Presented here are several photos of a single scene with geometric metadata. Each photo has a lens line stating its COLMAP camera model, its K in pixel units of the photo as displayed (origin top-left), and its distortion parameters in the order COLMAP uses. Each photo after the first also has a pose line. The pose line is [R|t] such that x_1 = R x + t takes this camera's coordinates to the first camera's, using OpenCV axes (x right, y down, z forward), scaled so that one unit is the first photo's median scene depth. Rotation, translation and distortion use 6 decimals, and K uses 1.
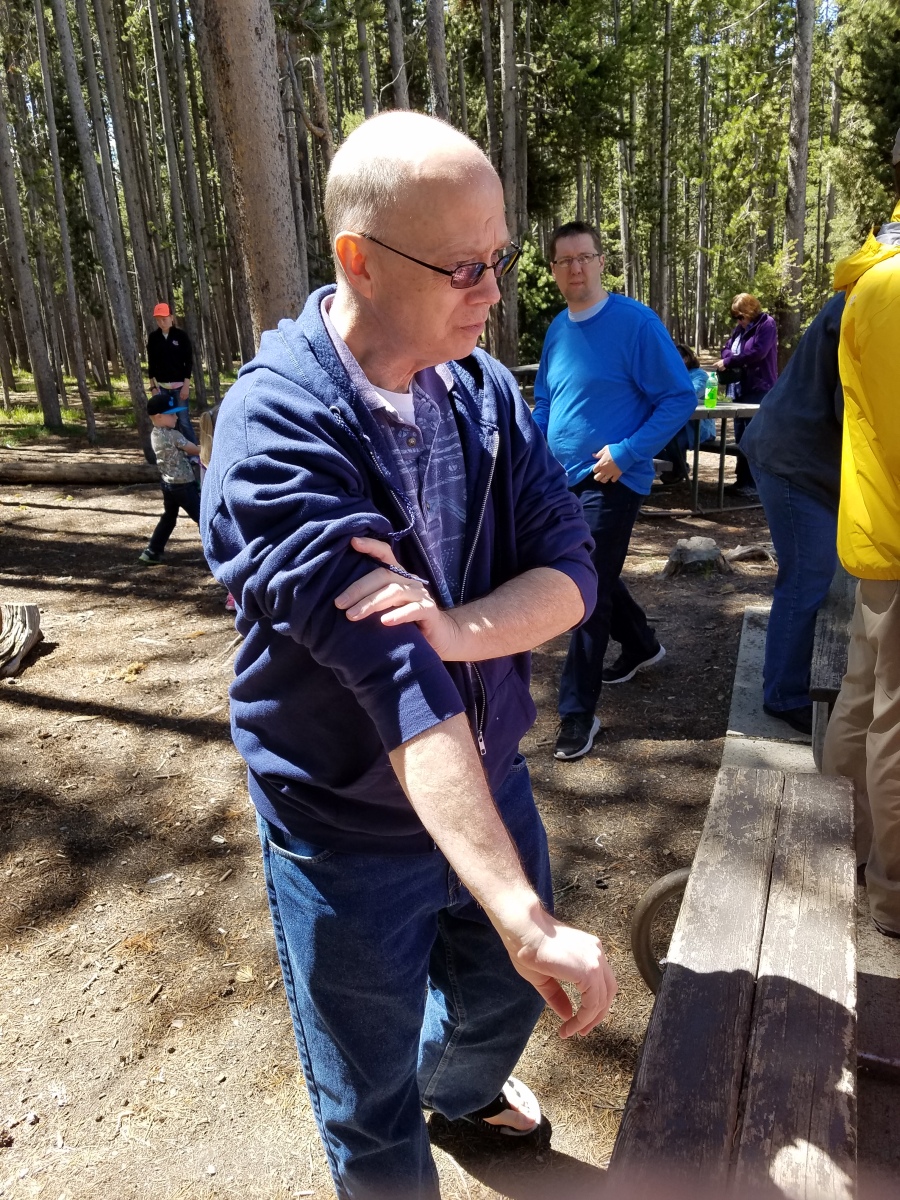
lens RADIAL K [[913.8, 0, 427.5], [0, 913.8, 598.8], [0, 0, 1]] dist [0.000662, -0.000677]
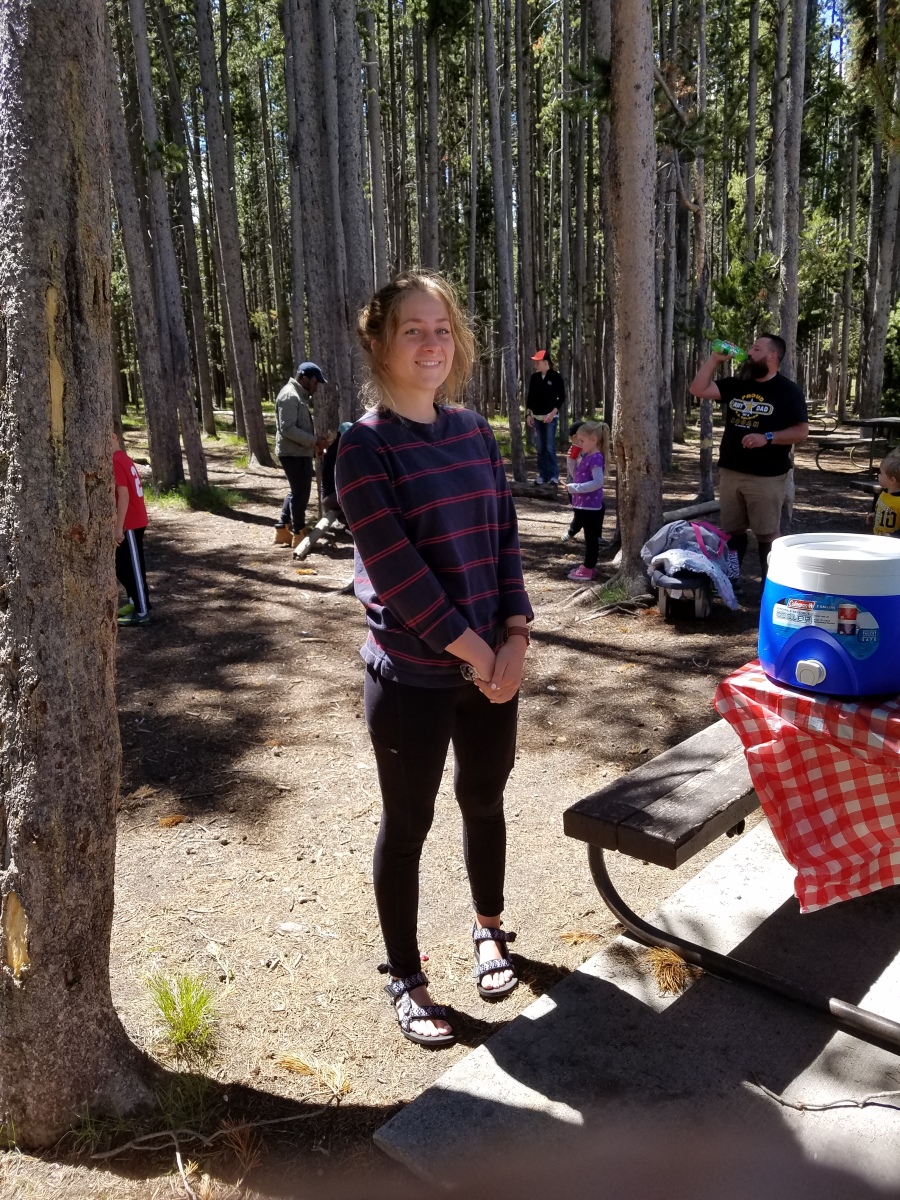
lens RADIAL K [[944.6, 0, 450.0], [0, 944.6, 600.0], [0, 0, 1]] dist [0.009398, -0.004381]
pose [[0.937526, 0.107962, -0.330741, 0.032998], [-0.127718, 0.991062, -0.038527, 0.054745], [0.323625, 0.078362, 0.942935, -0.154421]]
